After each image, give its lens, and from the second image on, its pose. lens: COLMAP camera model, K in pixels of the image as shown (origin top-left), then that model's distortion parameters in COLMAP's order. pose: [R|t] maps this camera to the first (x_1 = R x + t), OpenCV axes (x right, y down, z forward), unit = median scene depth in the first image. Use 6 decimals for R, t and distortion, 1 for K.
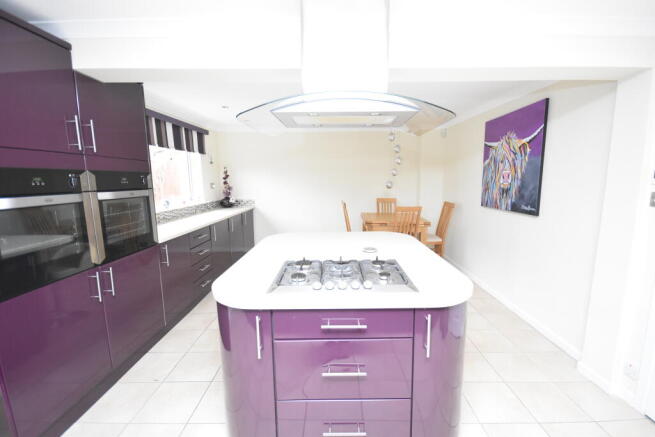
lens RADIAL K [[286.0, 0, 333.4], [0, 286.0, 218.3], [0, 0, 1]] dist [0.002738, -0.000656]
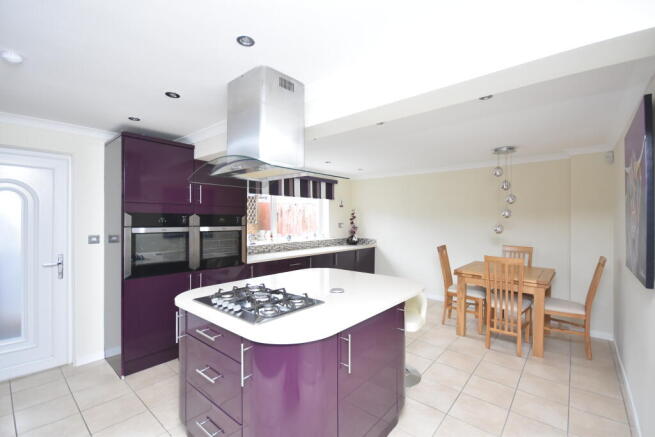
lens RADIAL K [[286.0, 0, 333.6], [0, 286.0, 220.0], [0, 0, 1]] dist [0.002738, -0.000656]
pose [[0.768895, 0.010945, -0.639281, 0.489986], [-0.098316, 0.989986, -0.101300, -0.021179], [0.631771, 0.140741, 0.762272, 0.121049]]
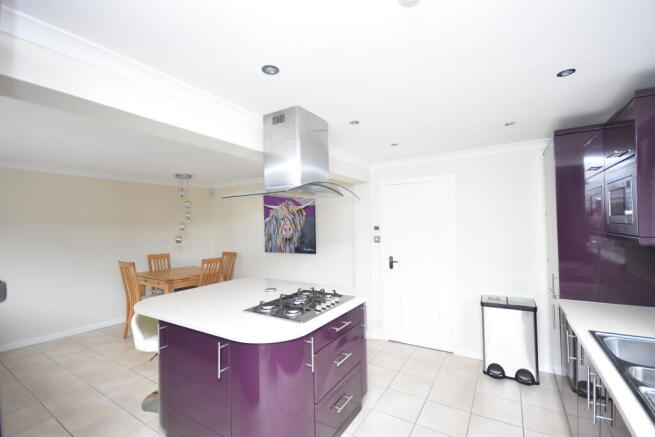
lens RADIAL K [[286.0, 0, 332.4], [0, 286.0, 220.5], [0, 0, 1]] dist [0.002738, -0.000656]
pose [[0.516685, 0.013029, 0.856076, -0.522645], [0.134257, 0.986281, -0.096041, -0.021352], [-0.845584, 0.164557, 0.507848, 0.057493]]
